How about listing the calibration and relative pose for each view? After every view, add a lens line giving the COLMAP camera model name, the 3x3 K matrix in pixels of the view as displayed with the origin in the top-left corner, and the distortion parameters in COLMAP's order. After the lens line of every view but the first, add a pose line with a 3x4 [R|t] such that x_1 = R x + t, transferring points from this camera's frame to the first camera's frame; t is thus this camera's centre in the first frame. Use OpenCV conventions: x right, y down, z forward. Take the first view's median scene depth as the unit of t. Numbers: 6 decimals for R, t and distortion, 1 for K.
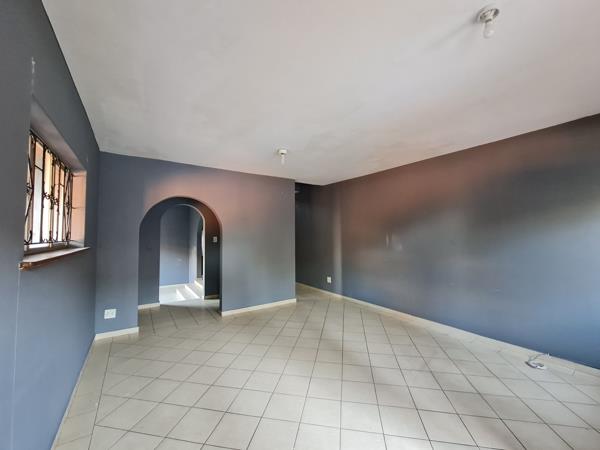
lens RADIAL K [[241.9, 0, 300.0], [0, 241.9, 225.0], [0, 0, 1]] dist [0.001258, -0.000549]
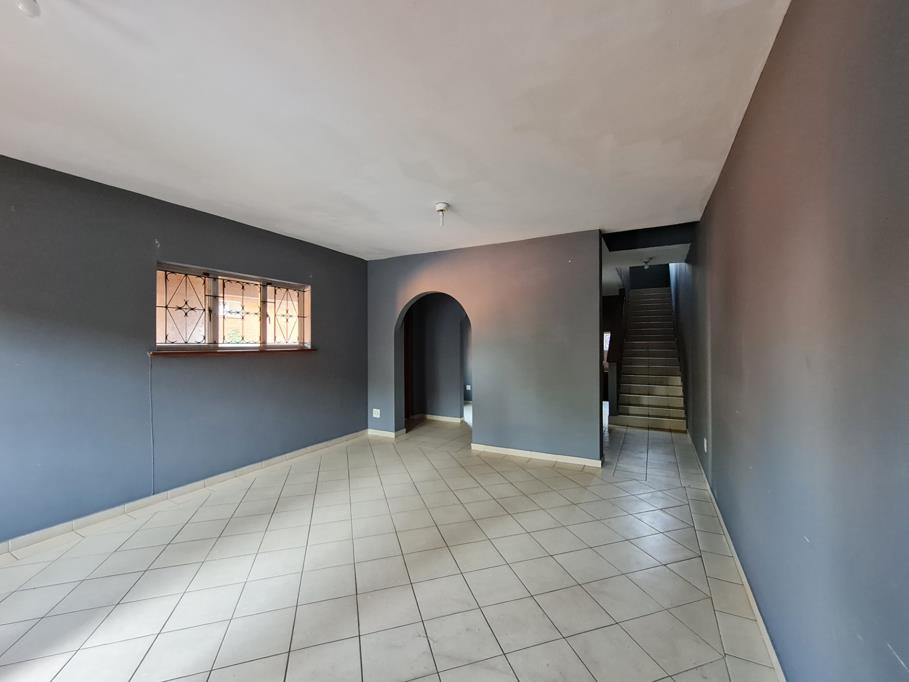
lens RADIAL K [[366.4, 0, 454.5], [0, 366.4, 341.0], [0, 0, 1]] dist [0.001258, -0.000549]
pose [[0.472939, -0.000102, -0.881095, 0.803760], [0.043150, 0.998803, 0.023046, 0.027467], [0.880038, -0.048919, 0.472377, 0.558080]]
